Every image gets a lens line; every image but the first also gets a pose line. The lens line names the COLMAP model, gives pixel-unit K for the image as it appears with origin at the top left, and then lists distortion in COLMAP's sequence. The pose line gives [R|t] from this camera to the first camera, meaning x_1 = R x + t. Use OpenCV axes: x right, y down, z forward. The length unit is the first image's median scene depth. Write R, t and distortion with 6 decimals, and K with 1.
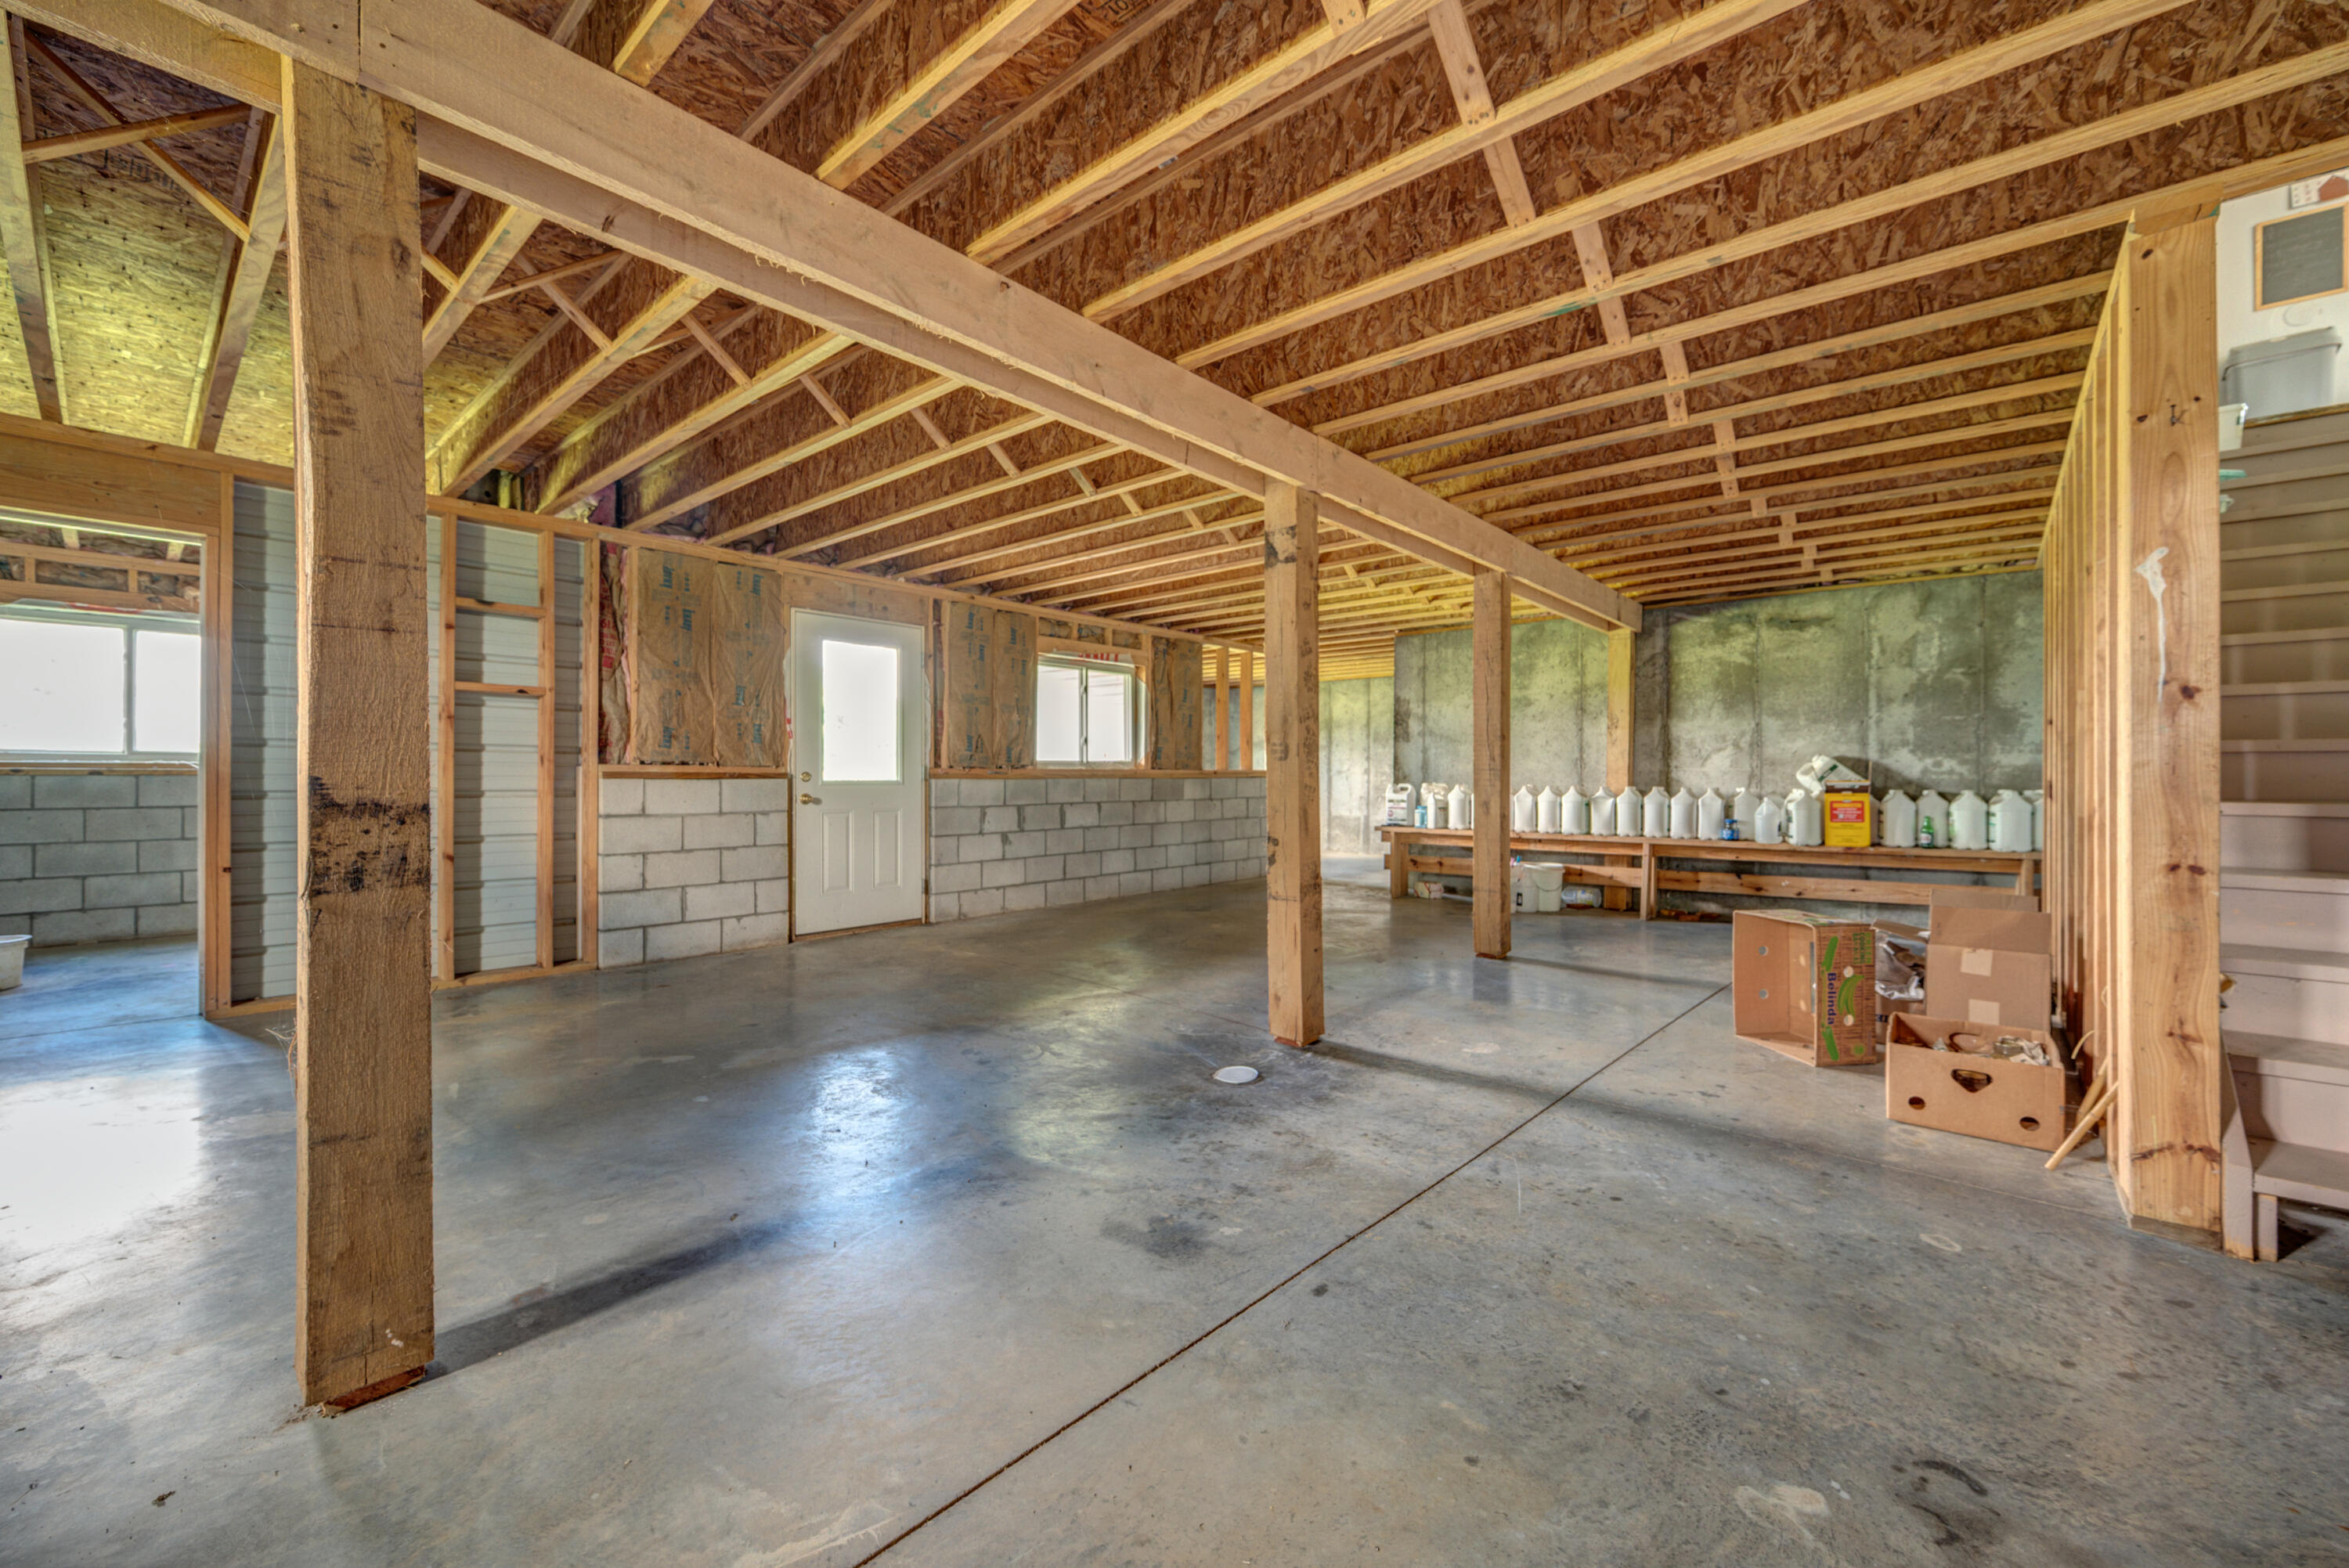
lens RADIAL K [[920.4, 0, 1172.3], [0, 920.4, 772.6], [0, 0, 1]] dist [-0.002807, -0.000578]
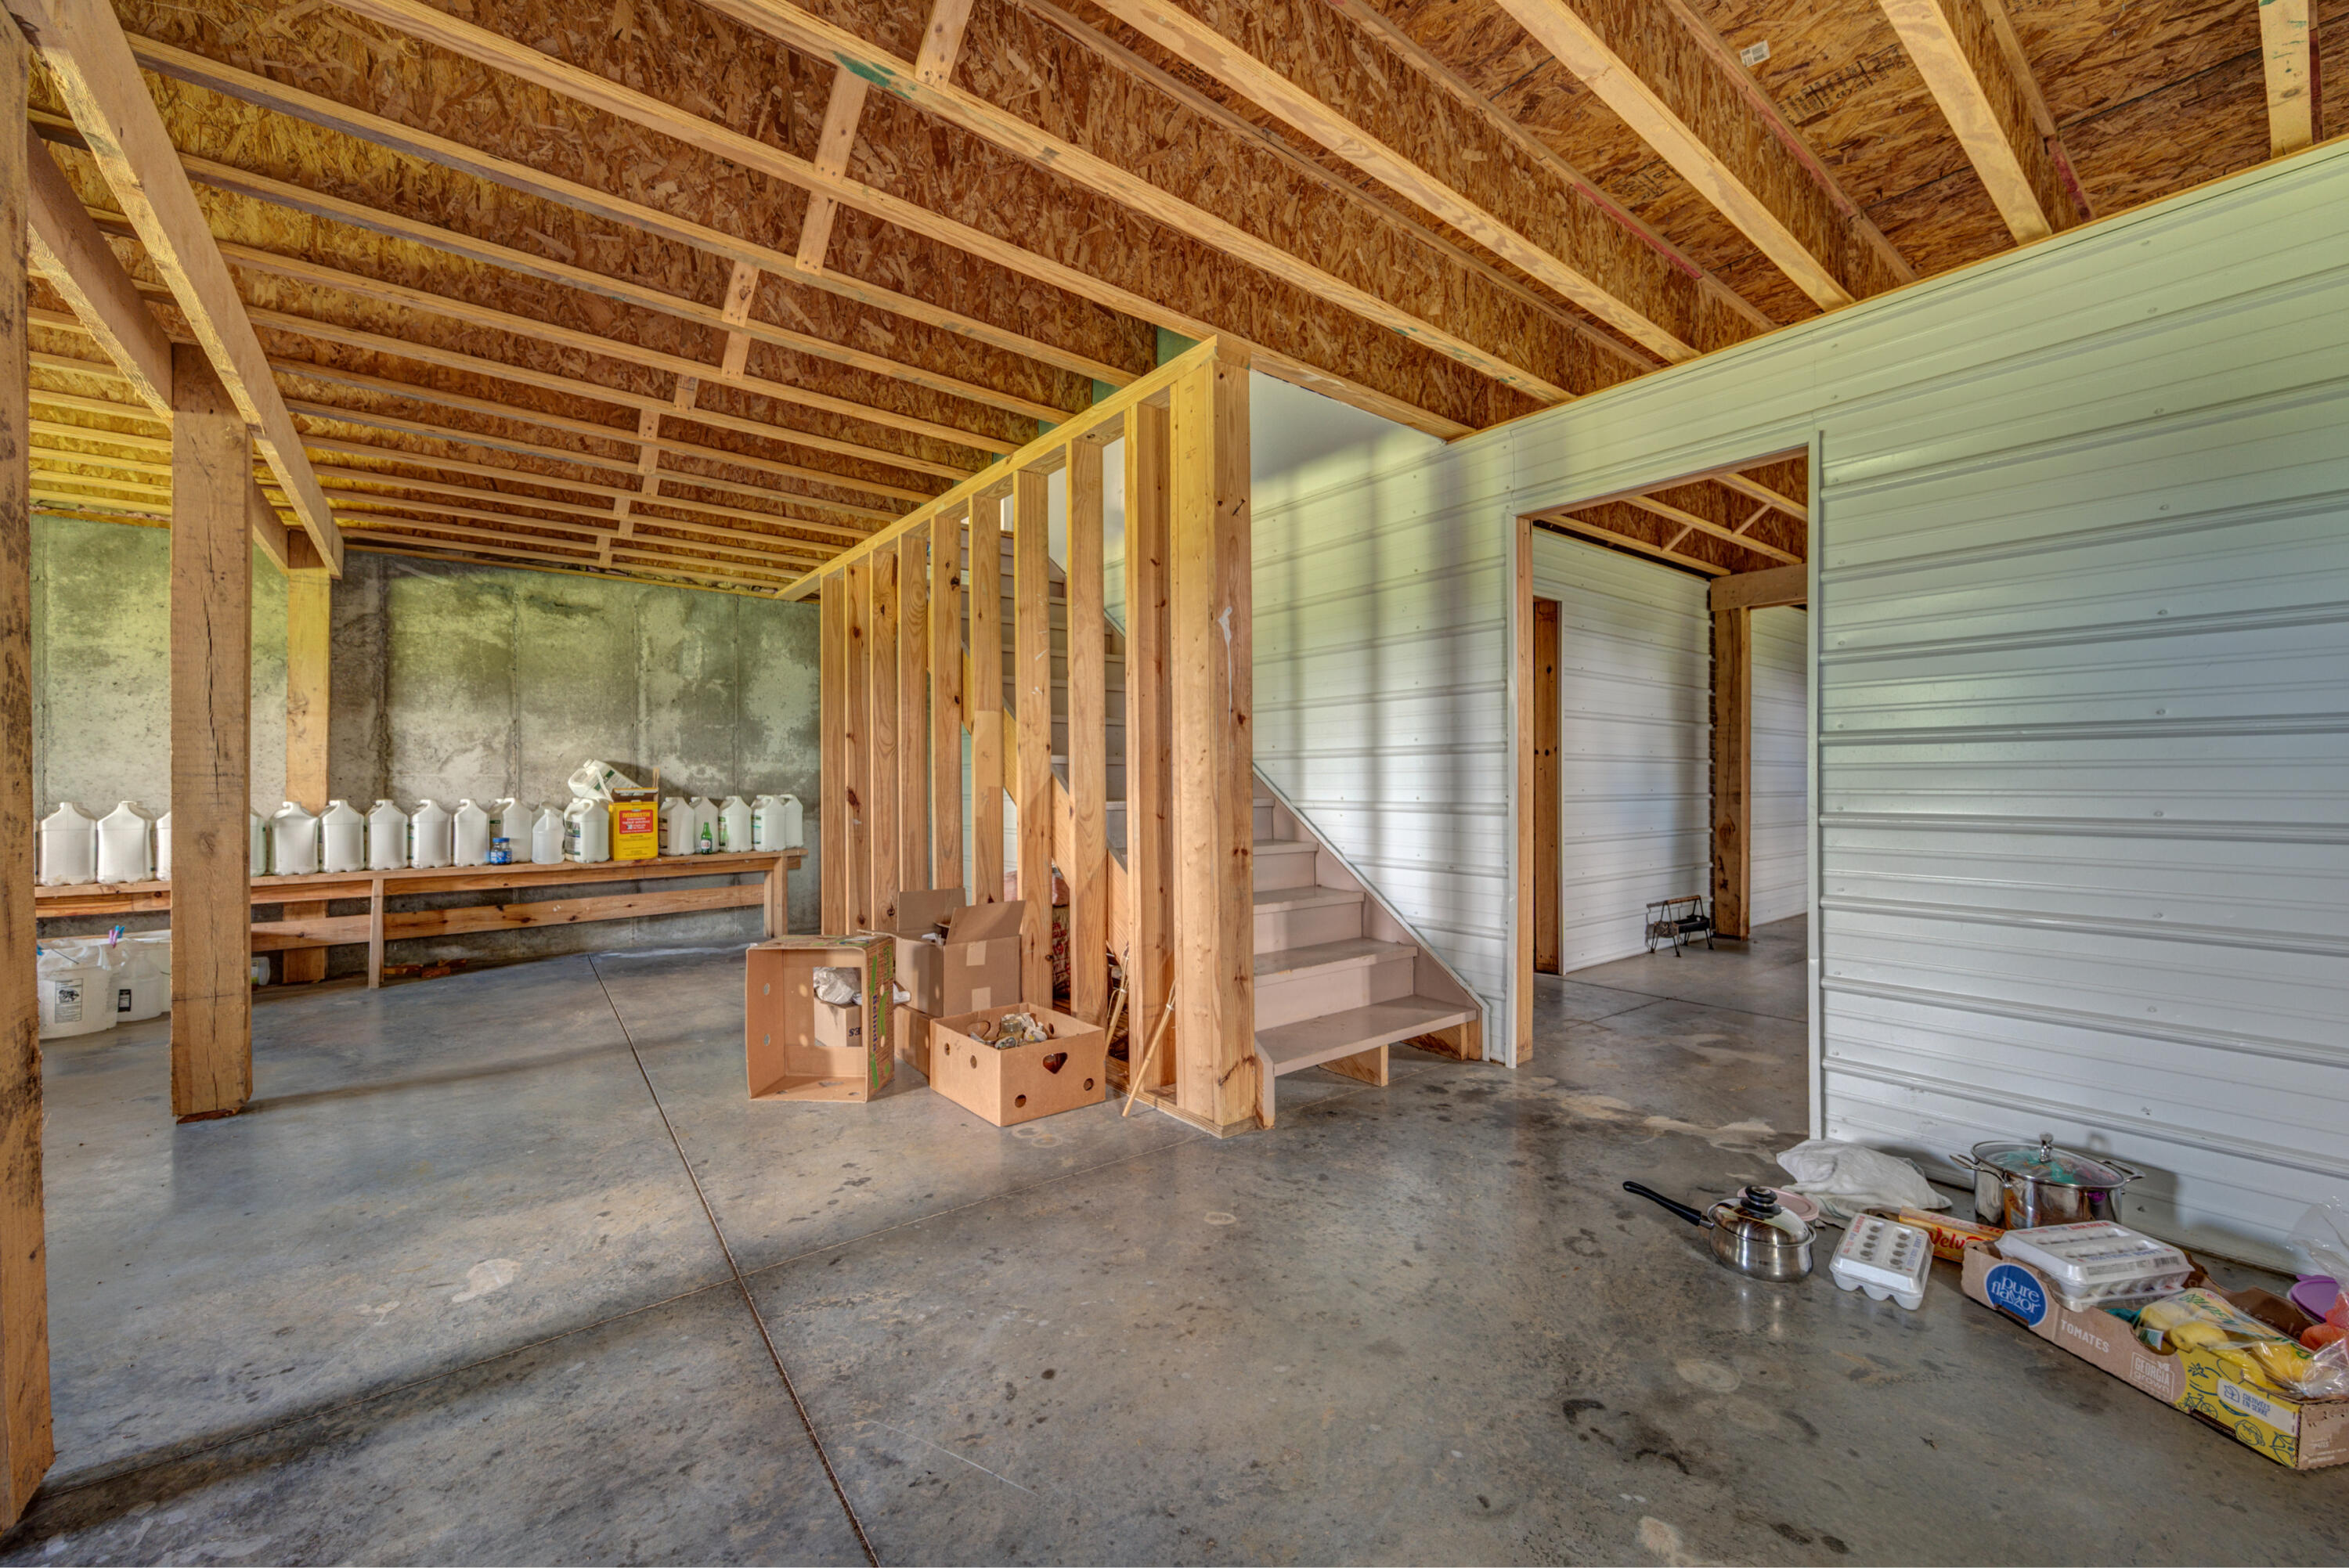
lens RADIAL K [[920.4, 0, 1178.9], [0, 920.4, 785.6], [0, 0, 1]] dist [-0.002807, -0.000578]
pose [[0.181920, -0.006962, 0.983289, -0.076864], [0.000299, 0.999975, 0.007025, -0.000133], [-0.983313, -0.000984, 0.181918, 0.295648]]
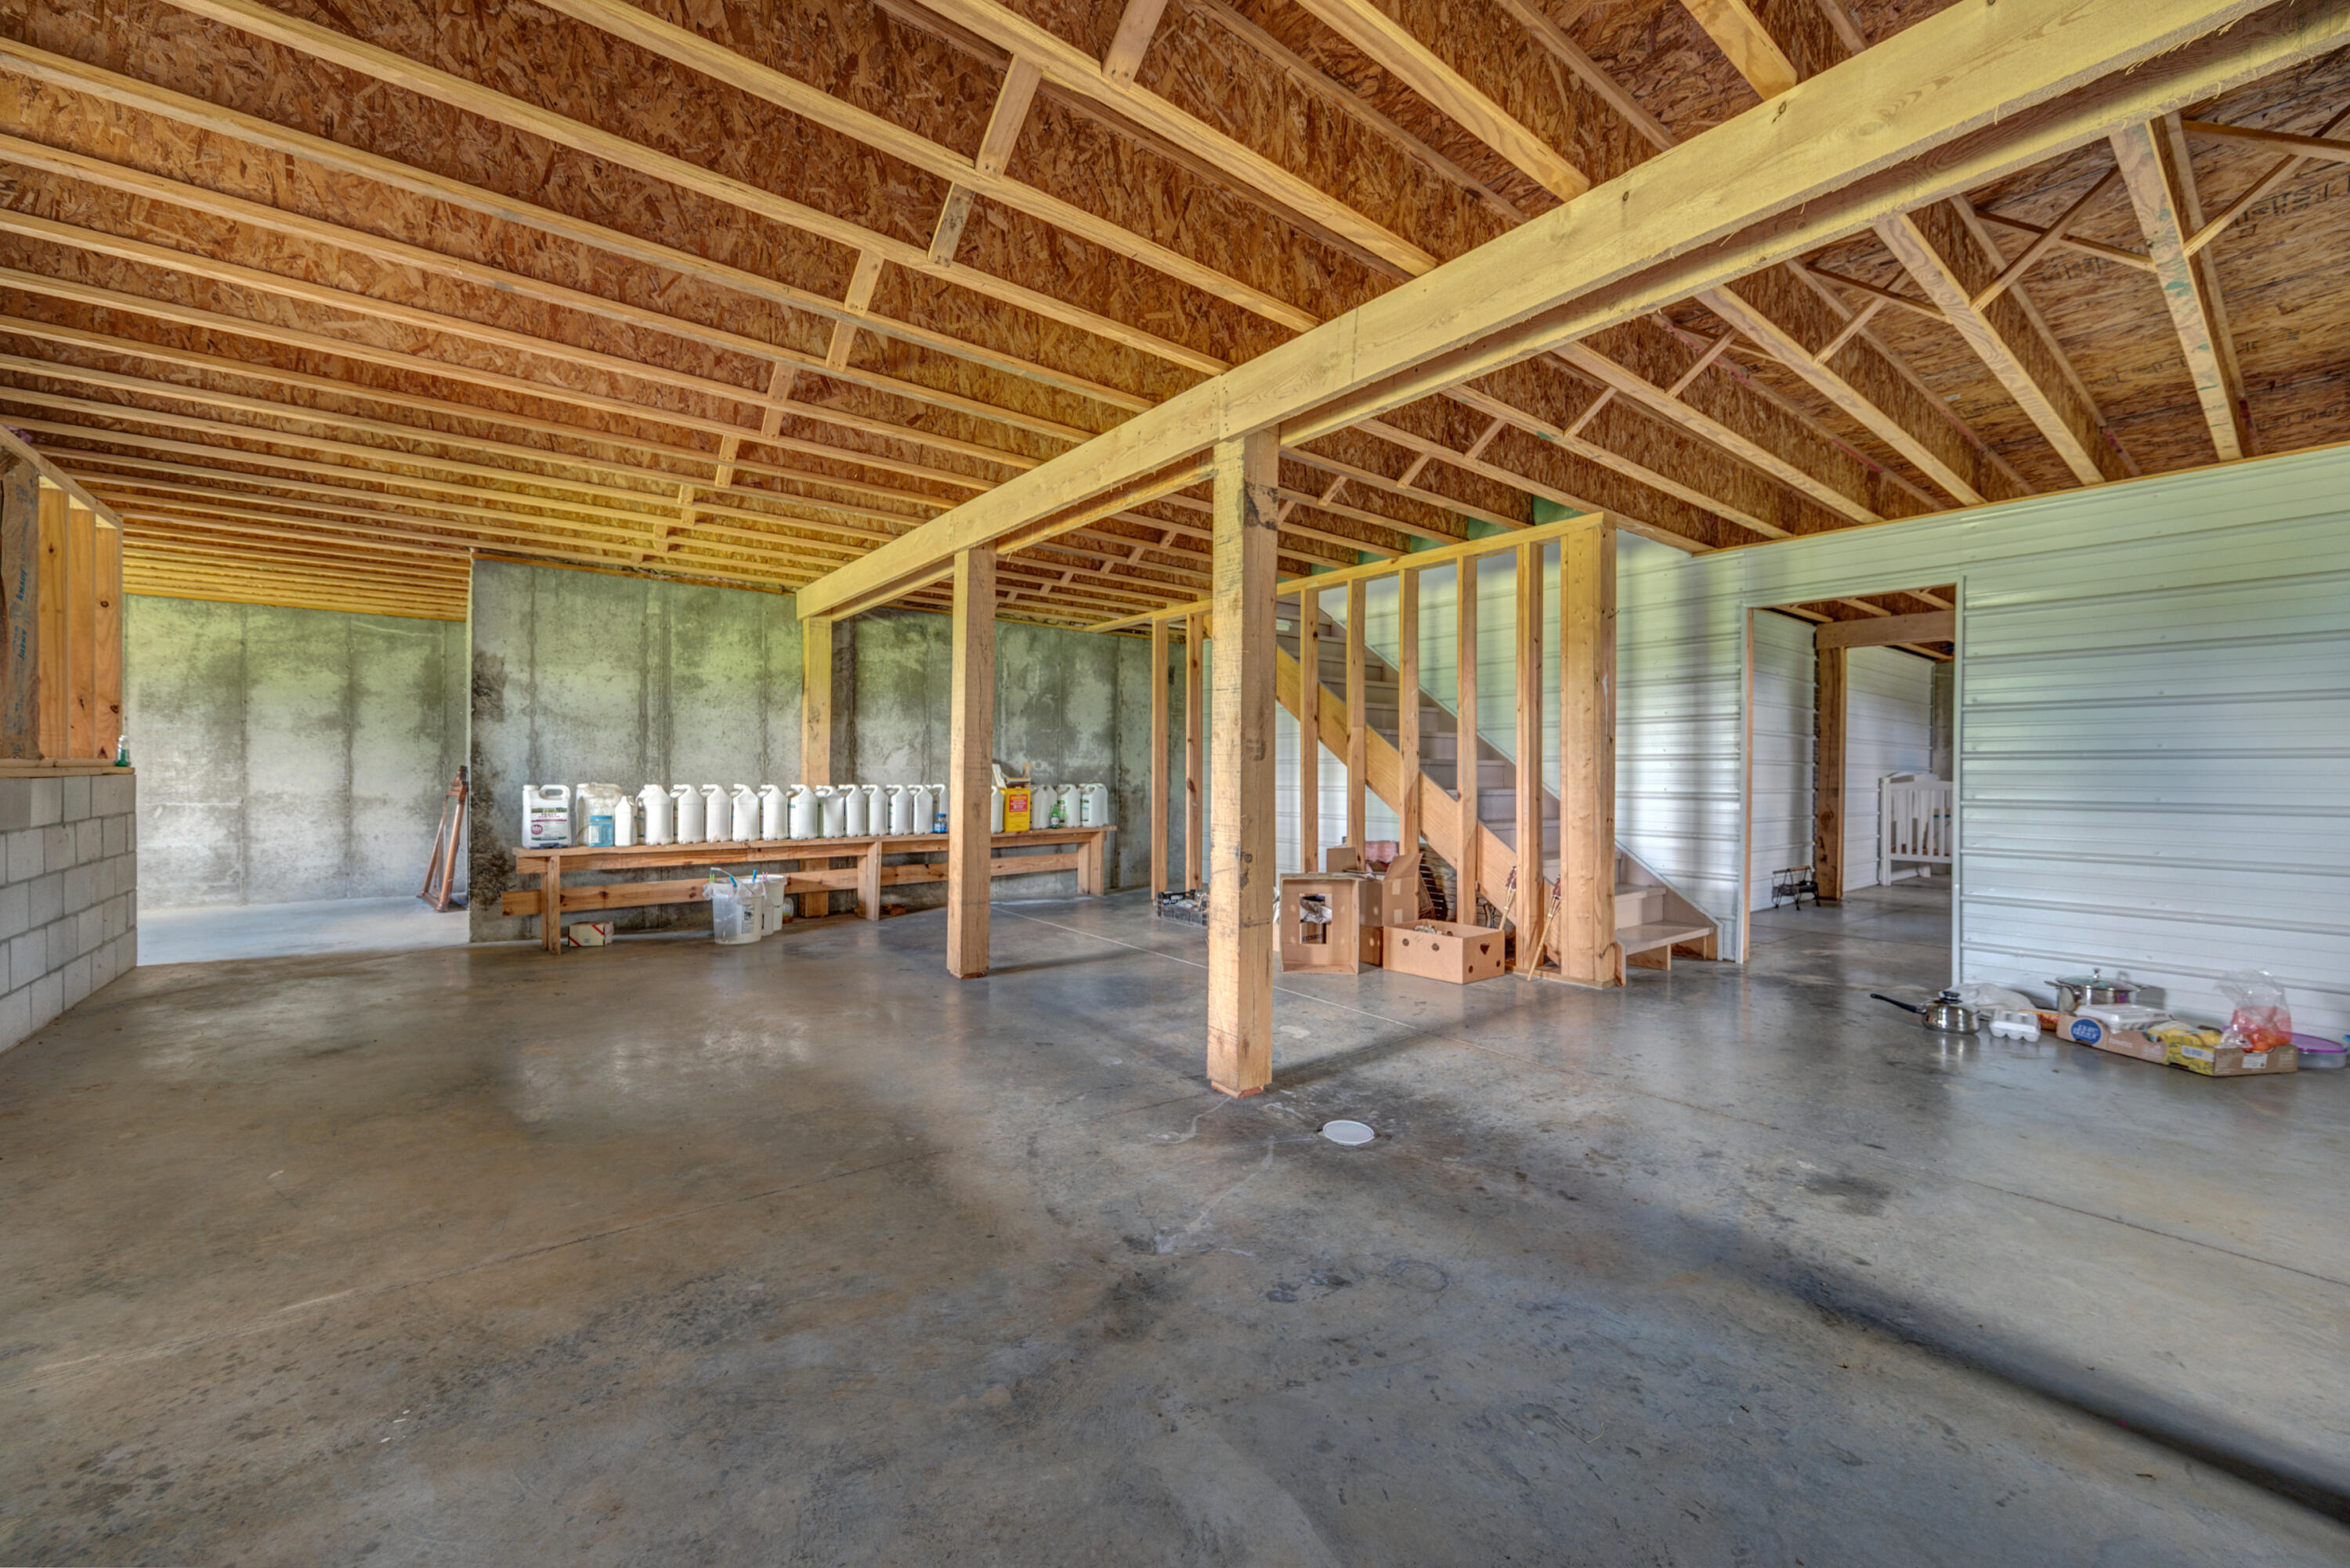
lens RADIAL K [[920.8, 0, 1177.0], [0, 920.8, 783.6], [0, 0, 1]] dist [-0.002807, -0.000578]
pose [[0.182164, -0.010730, 0.983210, -0.445554], [-0.008262, 0.999888, 0.012442, -0.000721], [-0.983233, -0.010390, 0.182055, 0.567994]]
